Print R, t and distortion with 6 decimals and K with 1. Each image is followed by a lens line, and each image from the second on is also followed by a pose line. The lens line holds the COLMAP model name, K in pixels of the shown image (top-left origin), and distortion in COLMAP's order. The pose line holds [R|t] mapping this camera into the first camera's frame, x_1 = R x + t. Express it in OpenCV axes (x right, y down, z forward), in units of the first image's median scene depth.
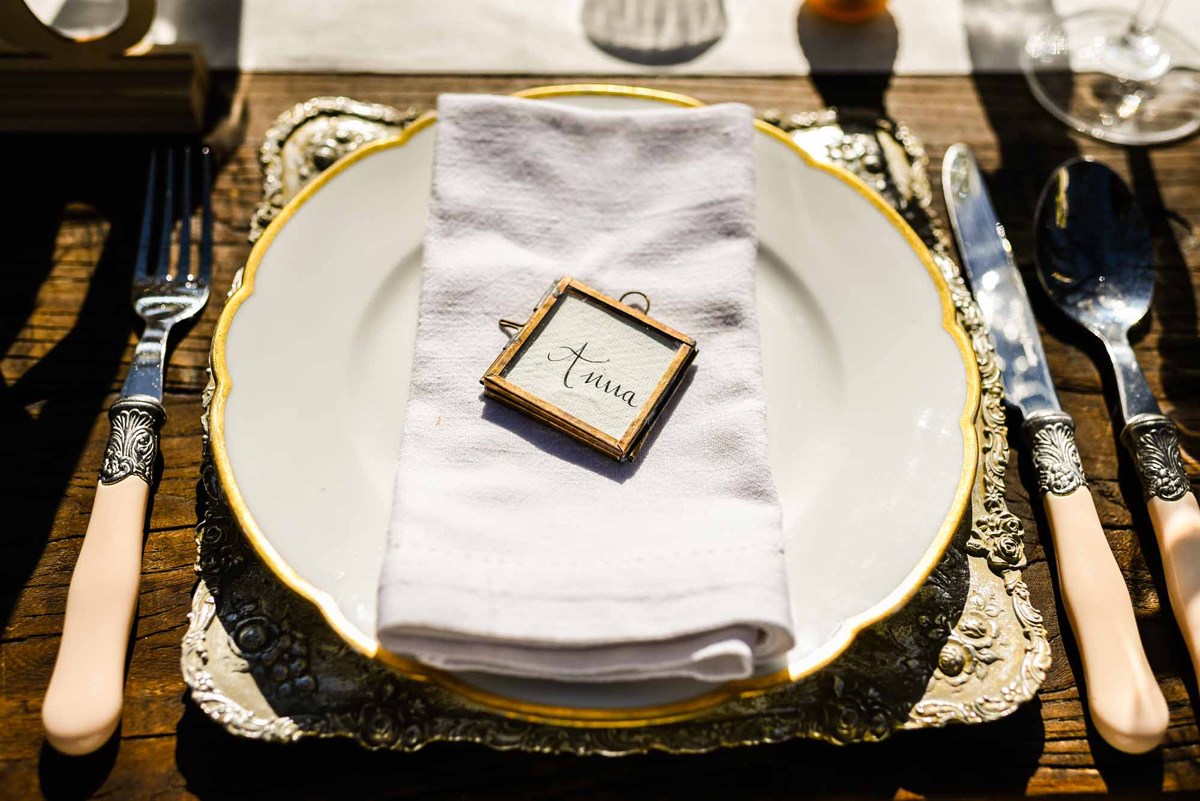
lens RADIAL K [[1248.5, 0, 599.9], [0, 1248.5, 419.7], [0, 0, 1]] dist [0.003490, -0.045828]
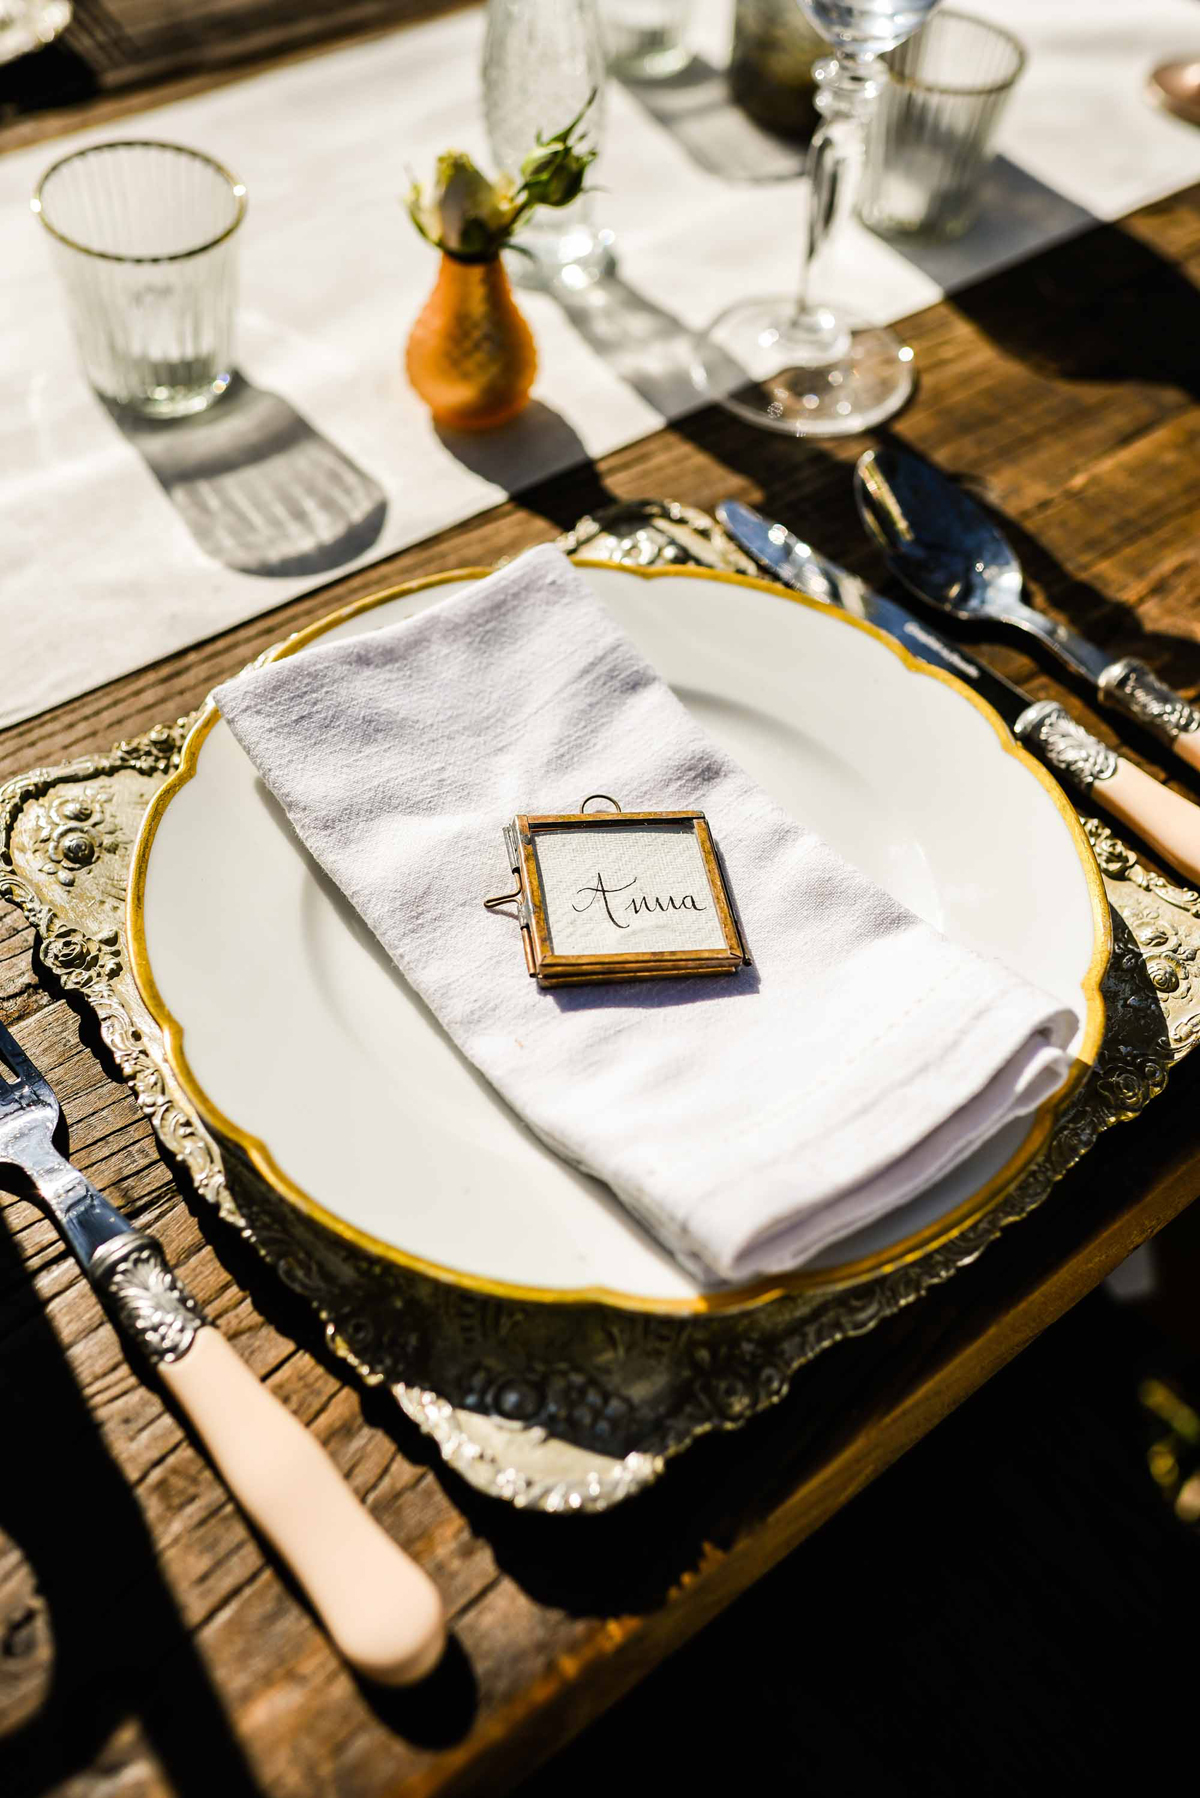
lens RADIAL K [[1870.6, 0, 567.4], [0, 1870.6, 945.5], [0, 0, 1]] dist [0.003490, -0.045828]
pose [[0.786270, -0.466324, 0.405367, -0.513584], [0.493968, 0.868513, 0.040991, -0.078844], [-0.371182, 0.168008, 0.913235, -0.050252]]
